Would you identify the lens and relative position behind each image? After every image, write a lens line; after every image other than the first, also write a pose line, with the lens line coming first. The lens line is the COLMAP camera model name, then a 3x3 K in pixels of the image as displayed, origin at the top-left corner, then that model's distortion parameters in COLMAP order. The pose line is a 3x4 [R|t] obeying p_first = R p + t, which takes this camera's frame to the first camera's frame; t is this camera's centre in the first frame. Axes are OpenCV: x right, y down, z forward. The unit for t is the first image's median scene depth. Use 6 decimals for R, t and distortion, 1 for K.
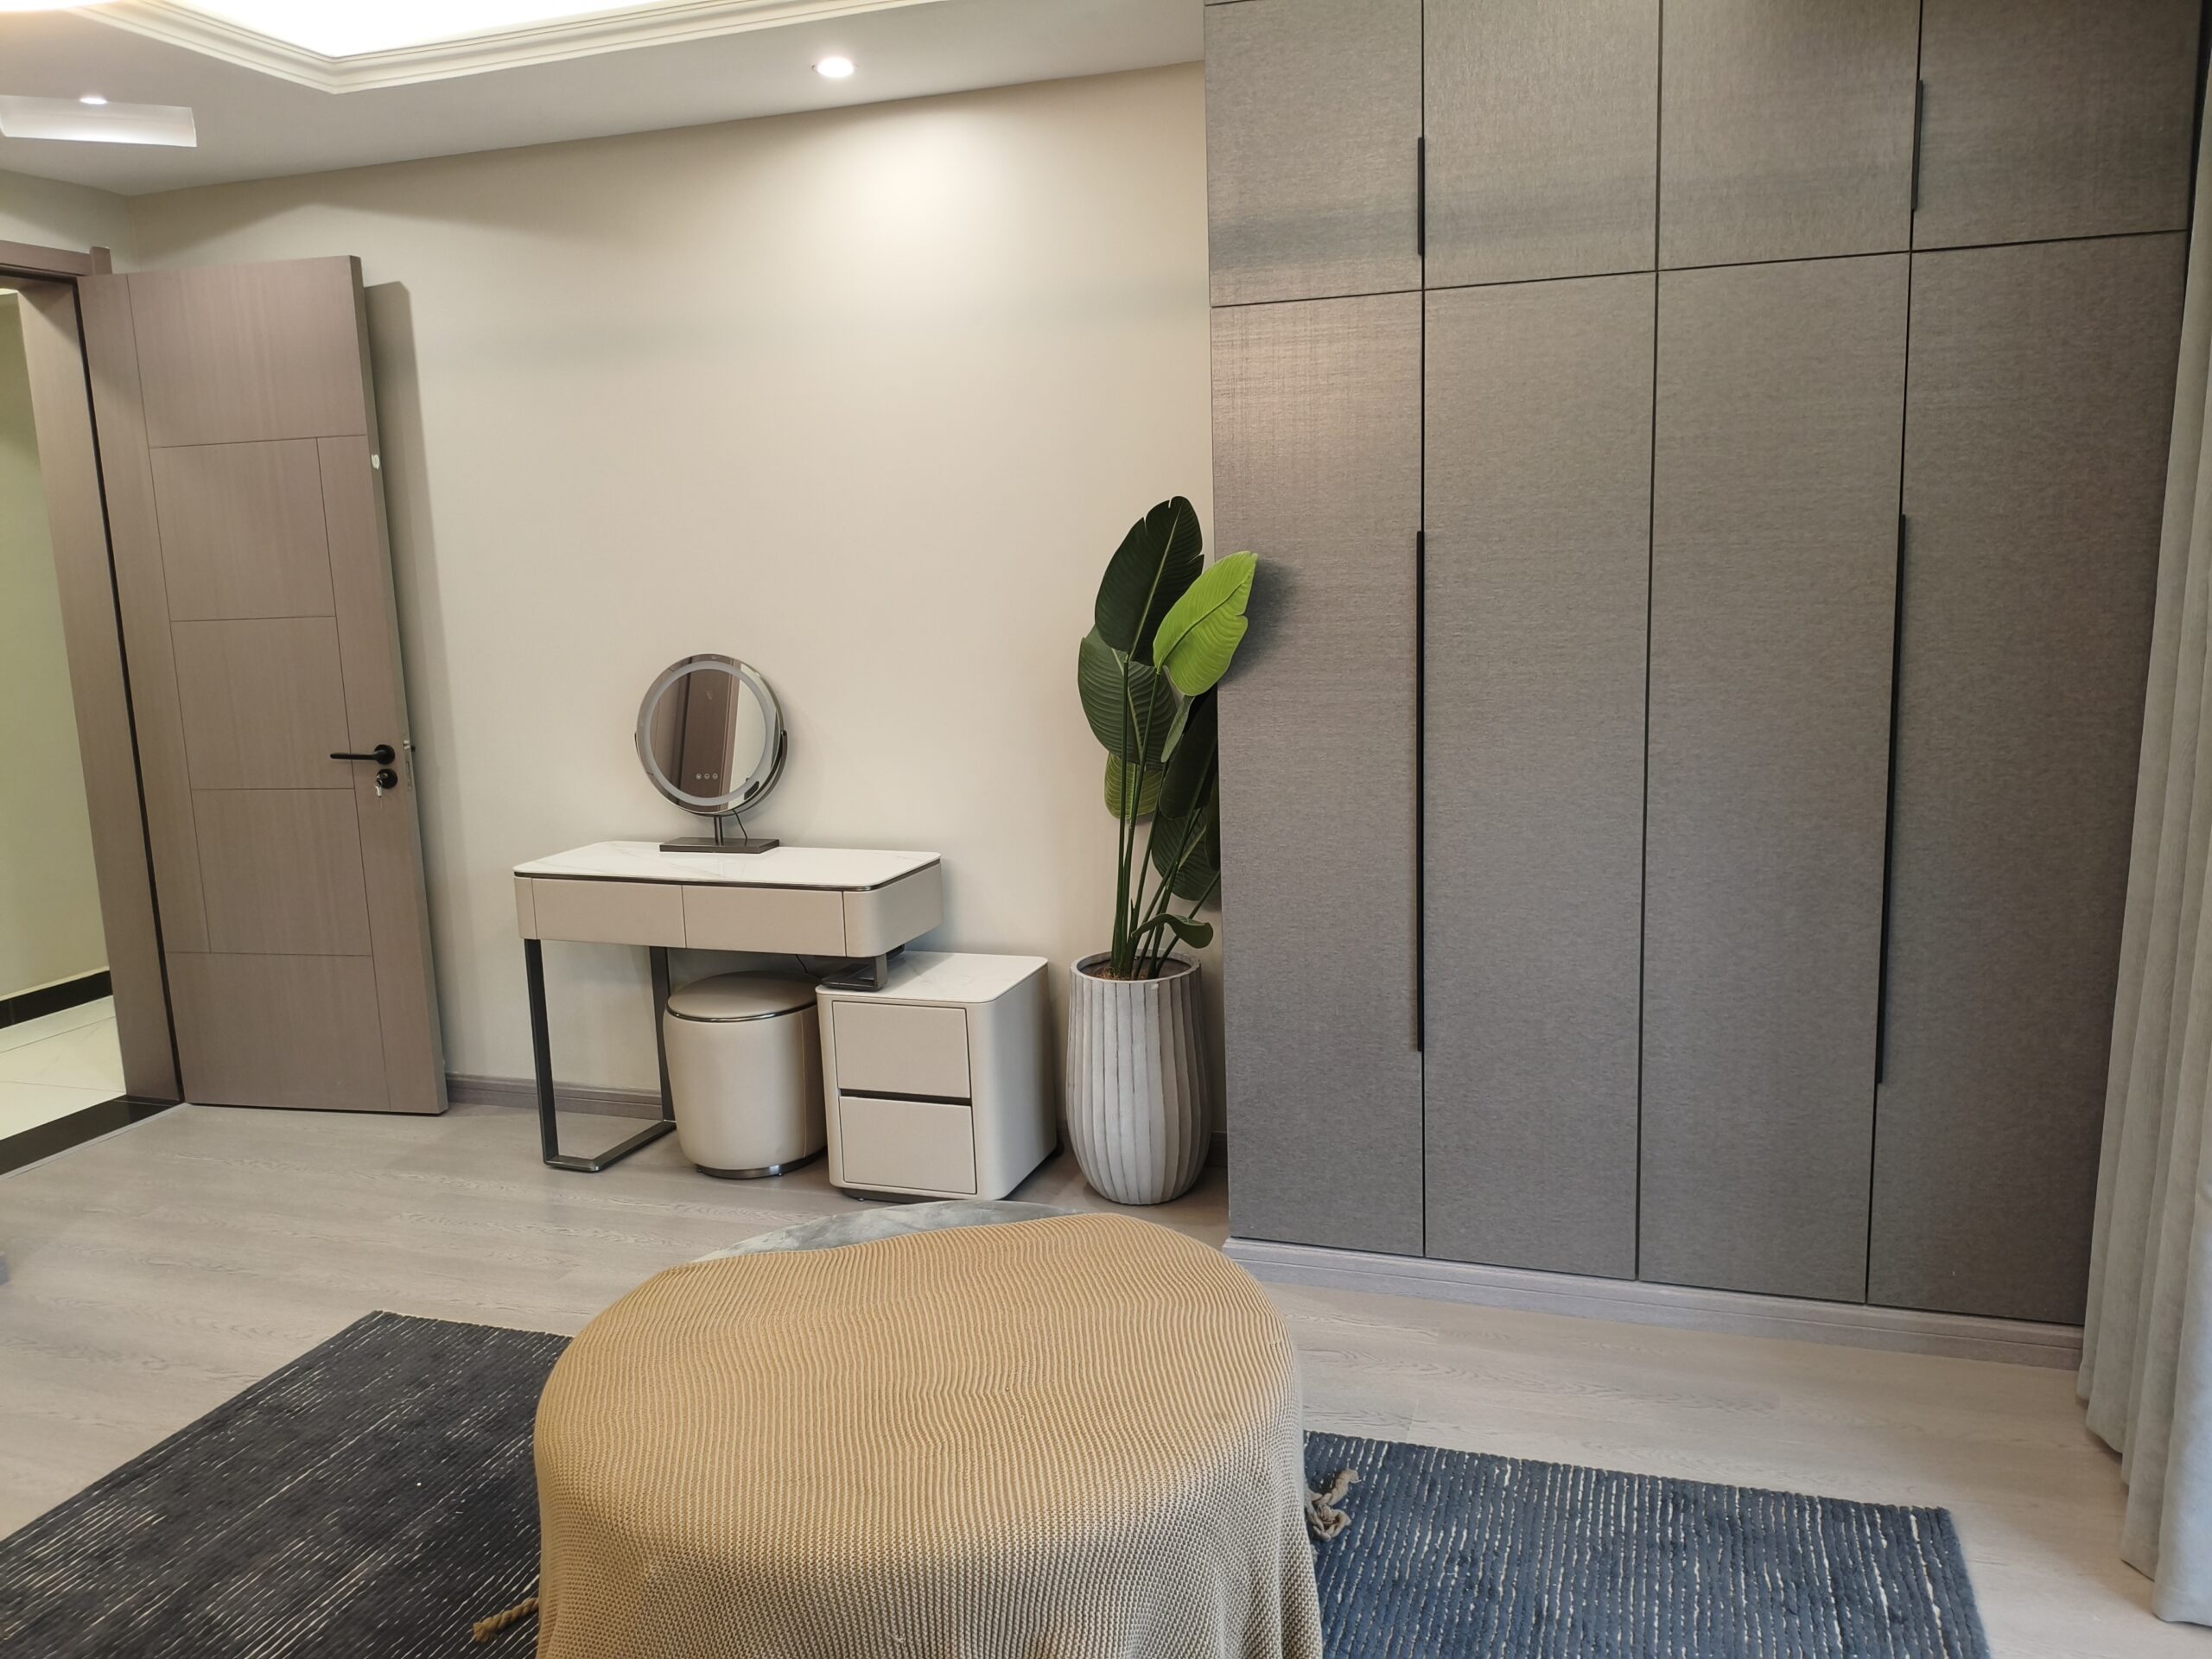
lens RADIAL K [[1665.4, 0, 1167.0], [0, 1665.4, 836.4], [0, 0, 1]] dist [0.022161, -0.038266]
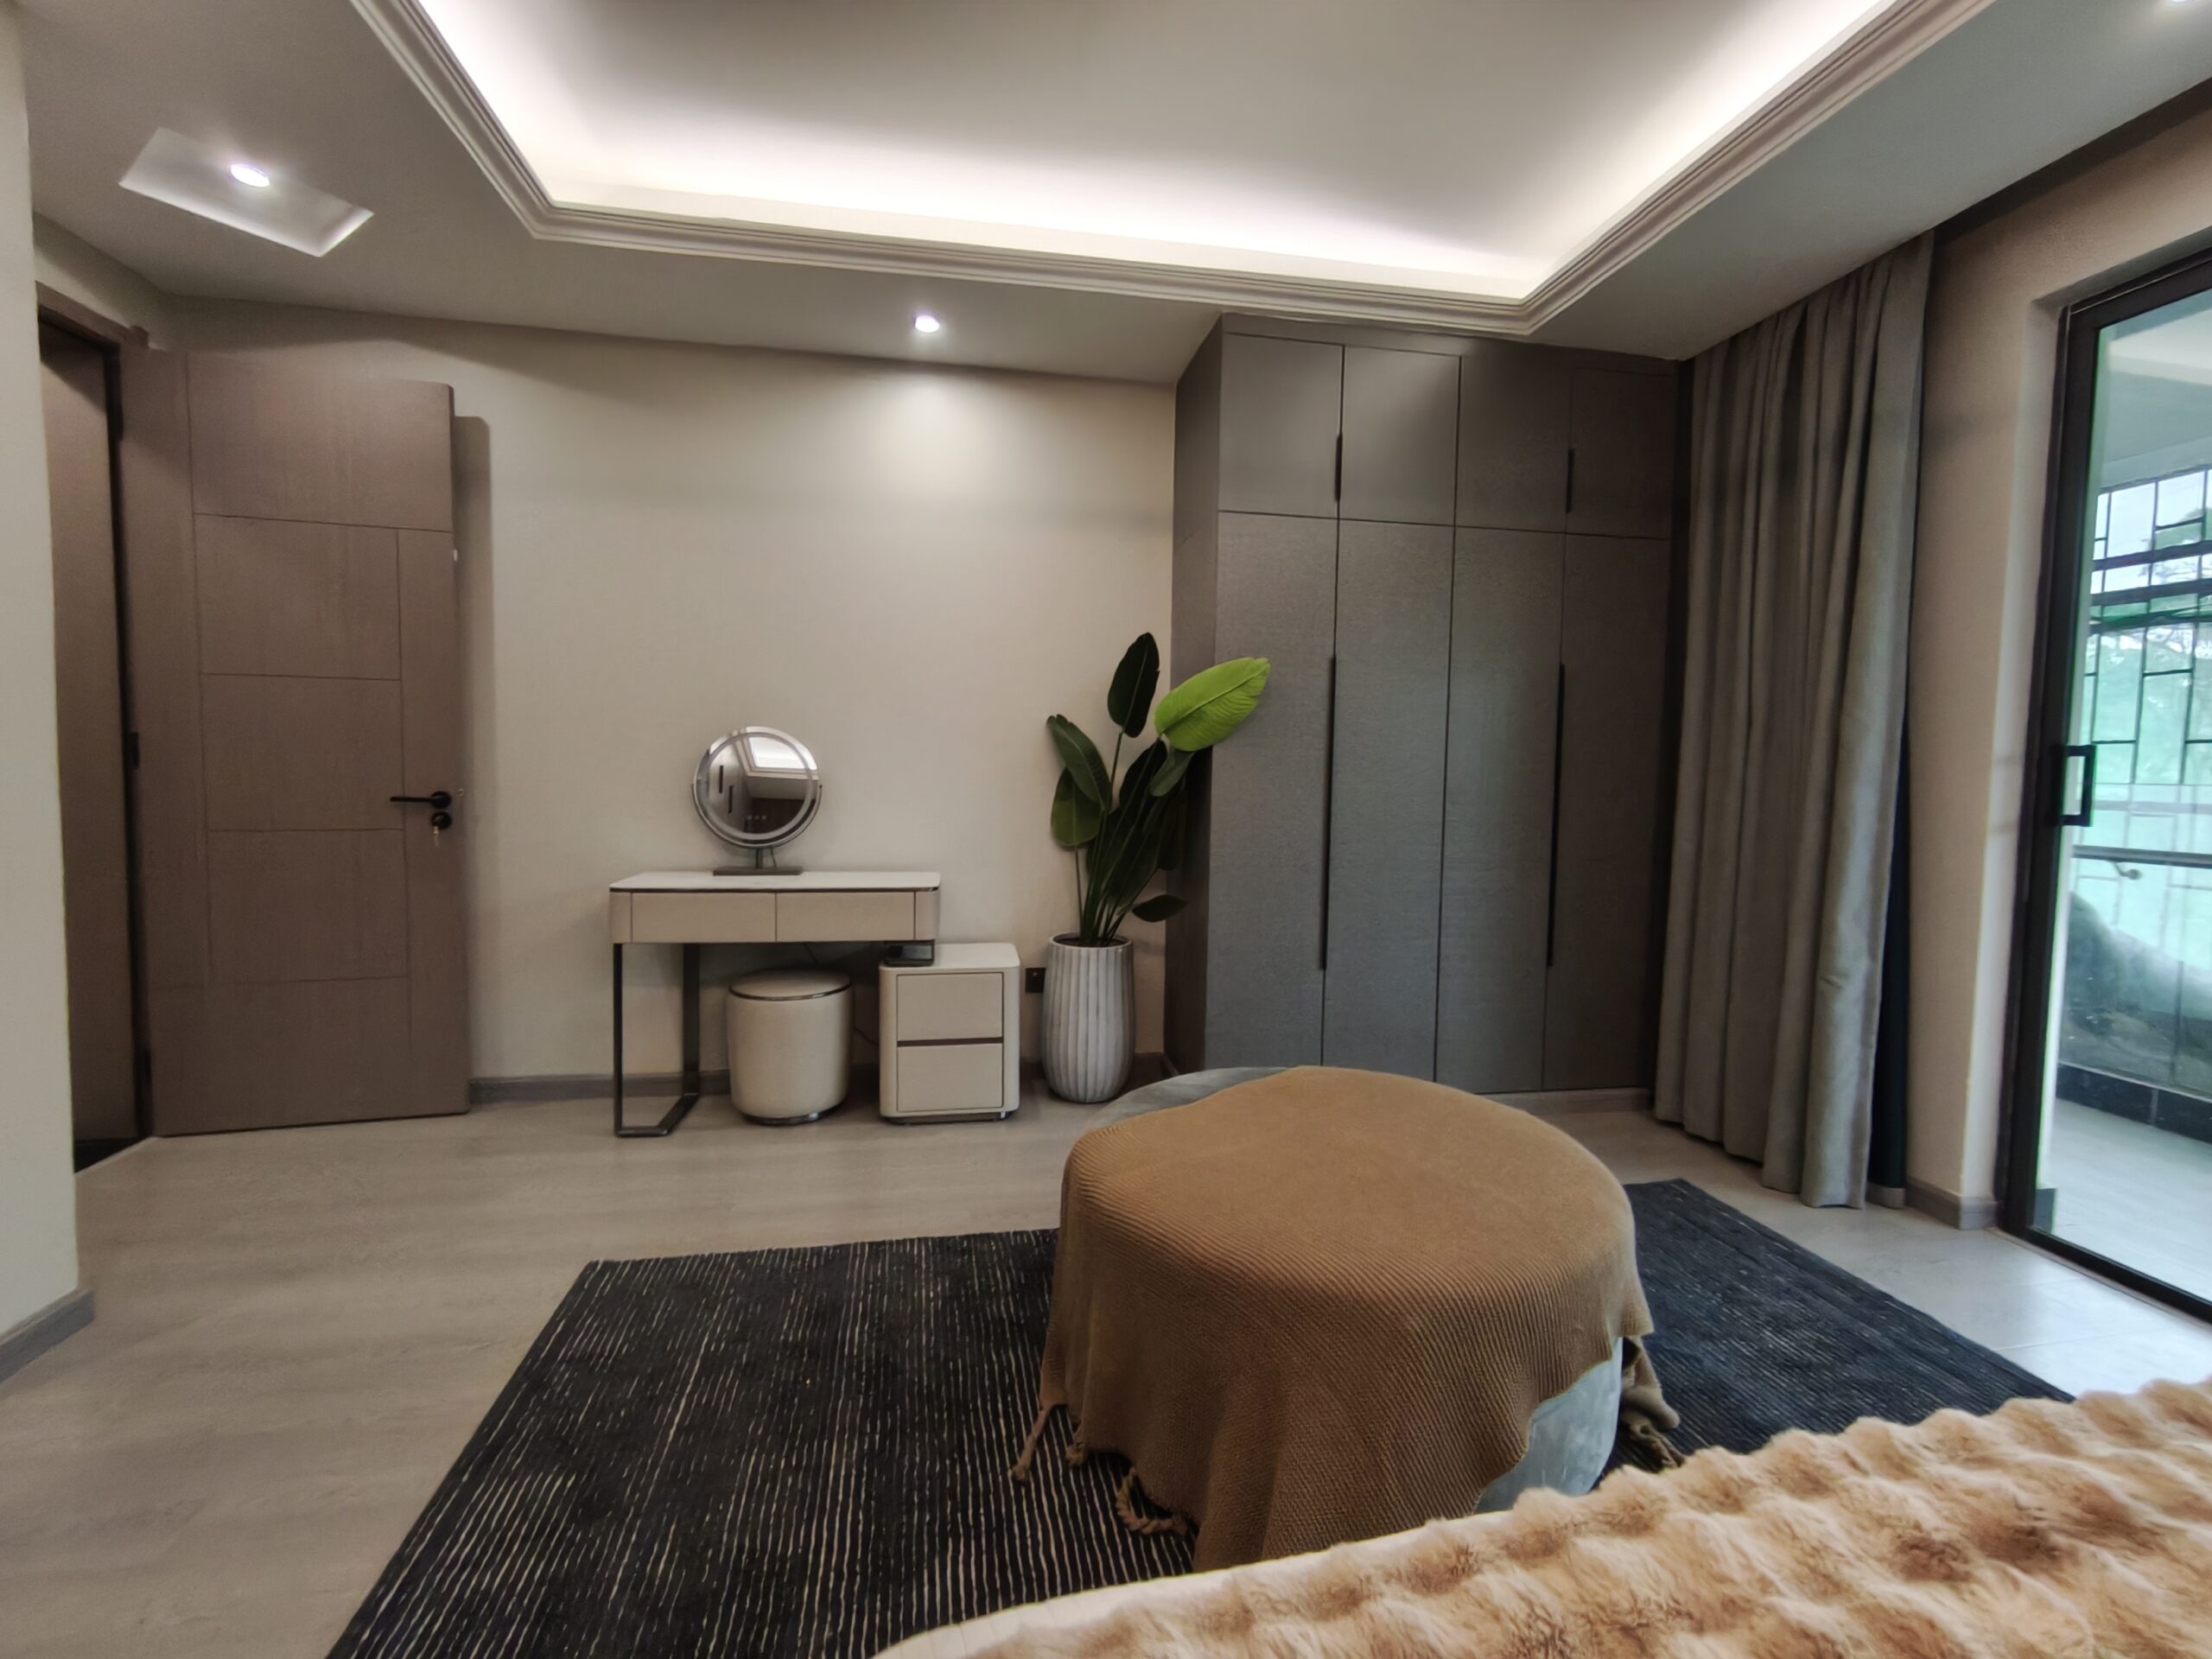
lens RADIAL K [[963.8, 0, 1106.0], [0, 963.8, 829.5], [0, 0, 1]] dist [0.000567, 0.000162]
pose [[0.883829, 0.011815, 0.467662, -0.401644], [0.042147, 0.993604, -0.104756, 0.067307], [-0.465908, 0.112297, 0.877678, 0.207631]]
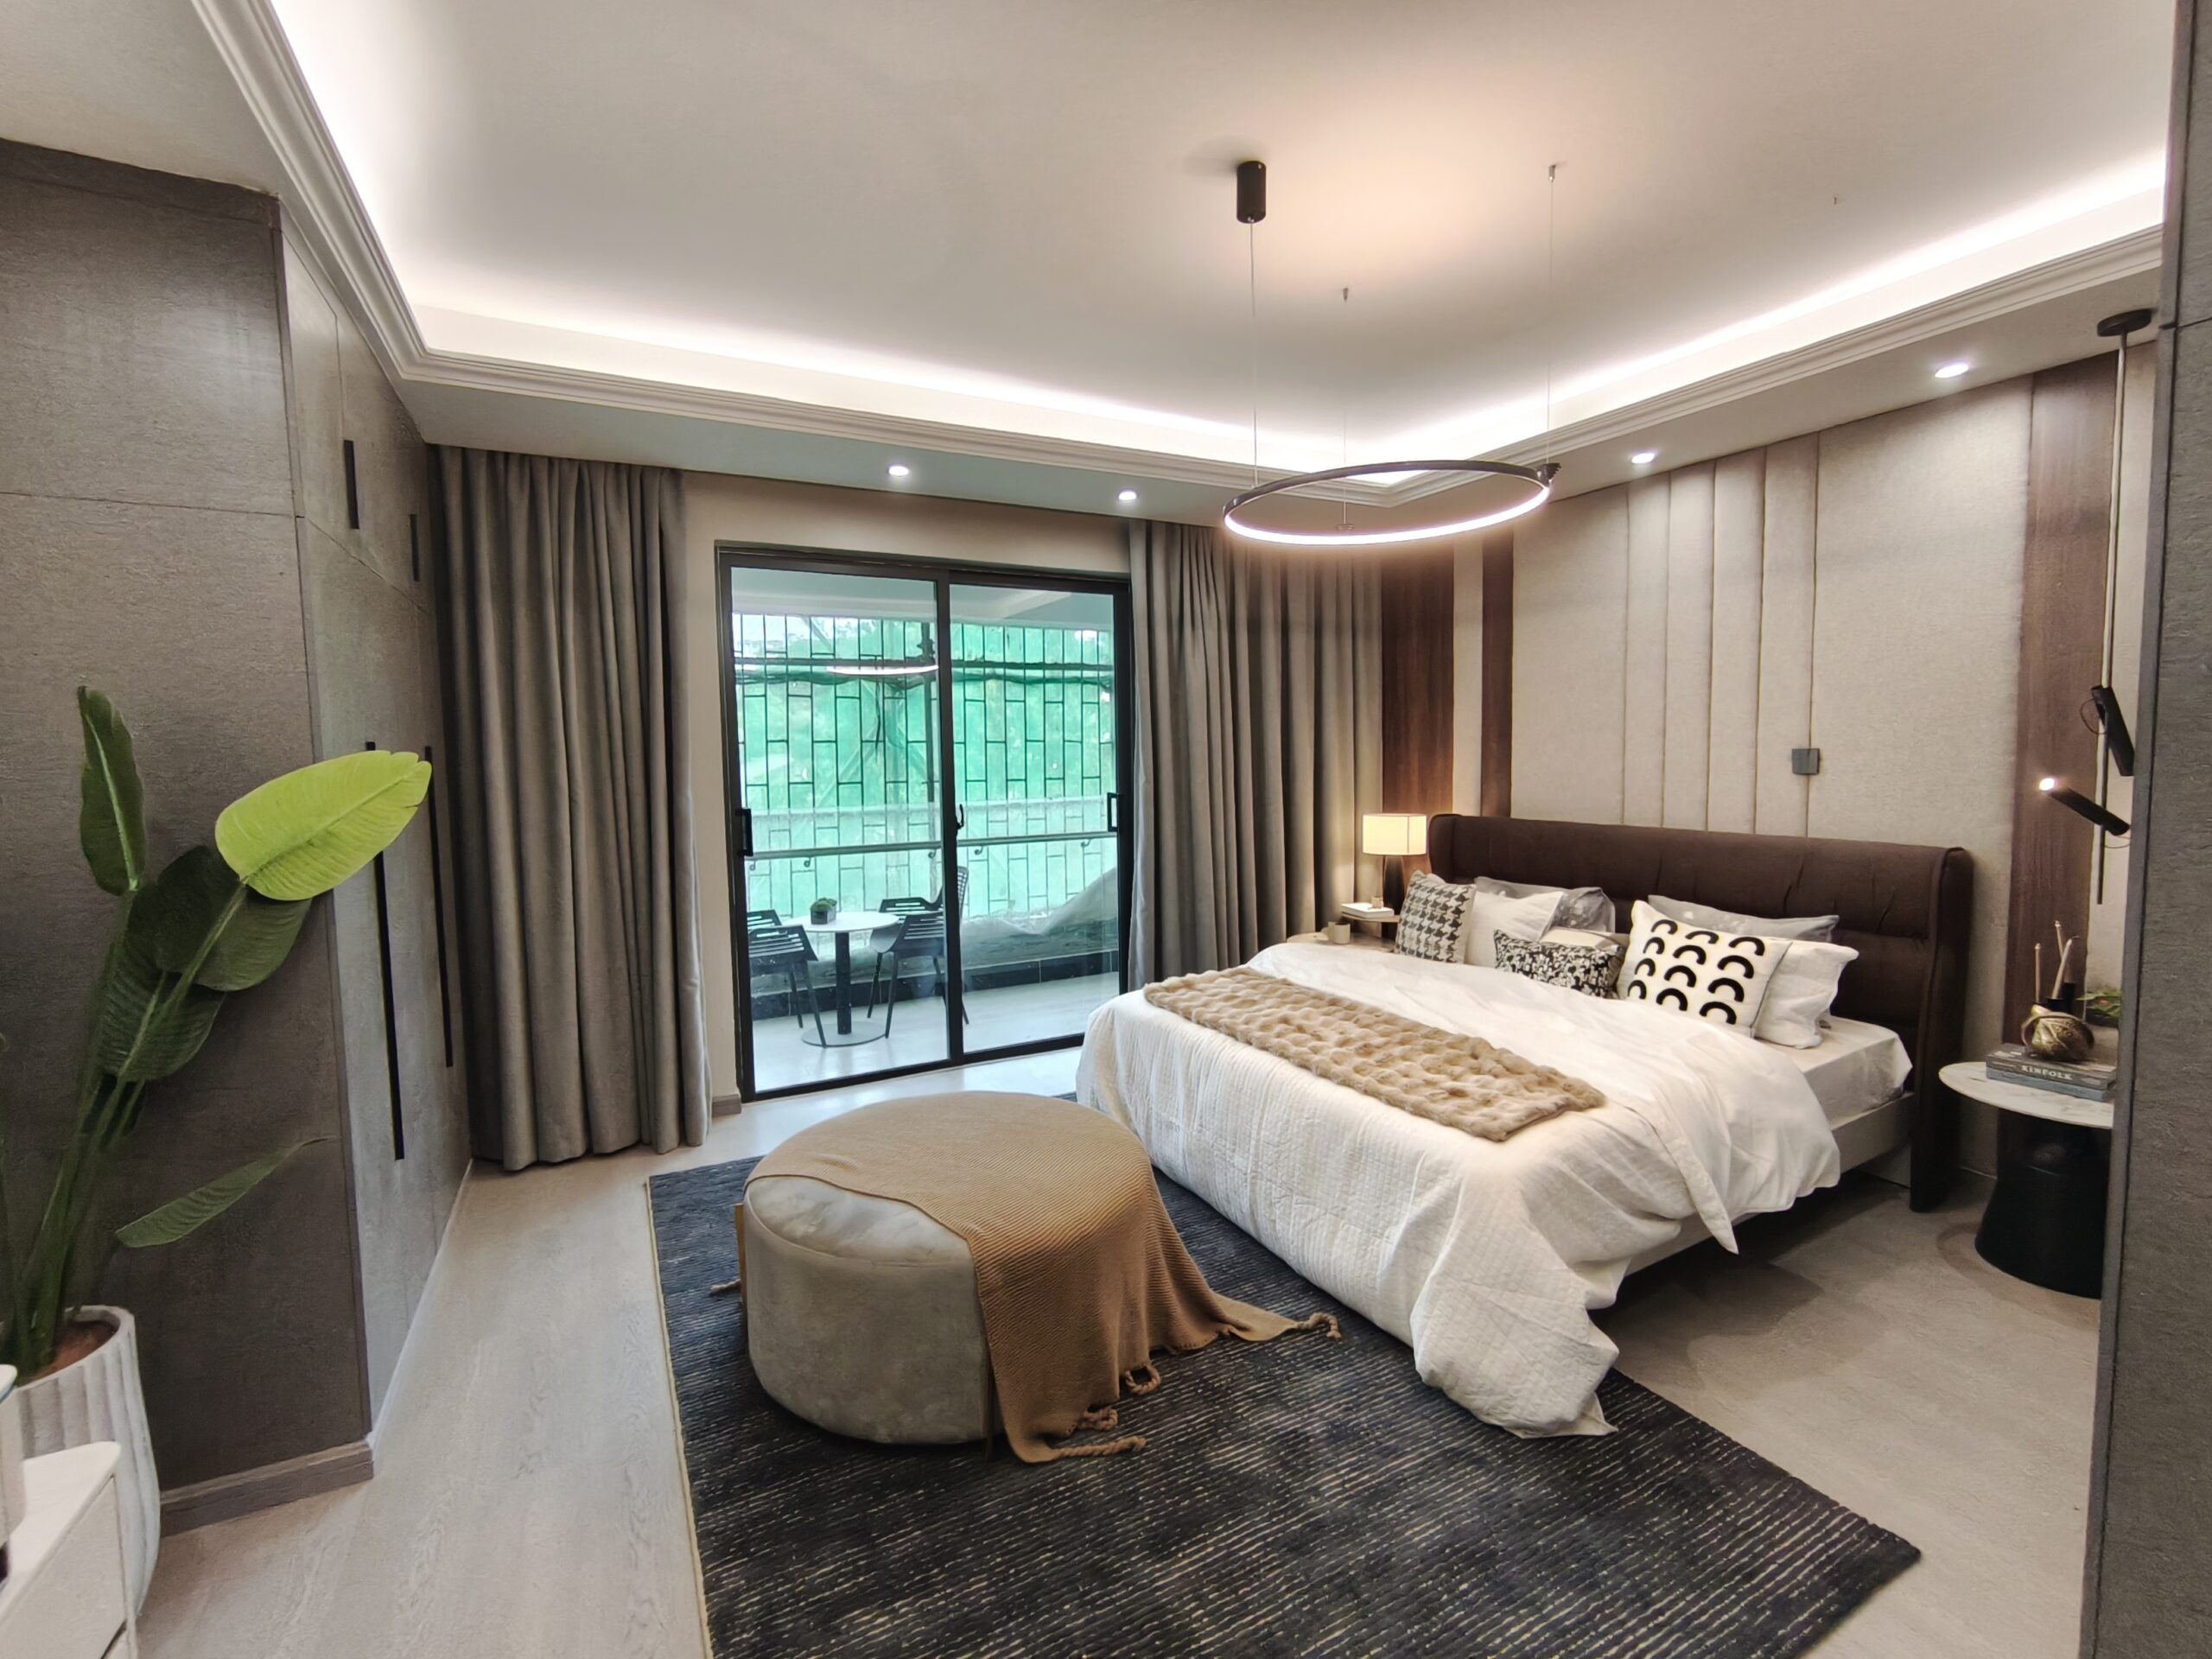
lens RADIAL K [[963.8, 0, 1106.0], [0, 963.8, 829.5], [0, 0, 1]] dist [0.000567, 0.000162]
pose [[-0.701285, -0.020844, 0.712576, -0.590752], [0.154886, 0.971240, 0.180842, -0.128048], [-0.695851, 0.237190, -0.677888, 0.877735]]
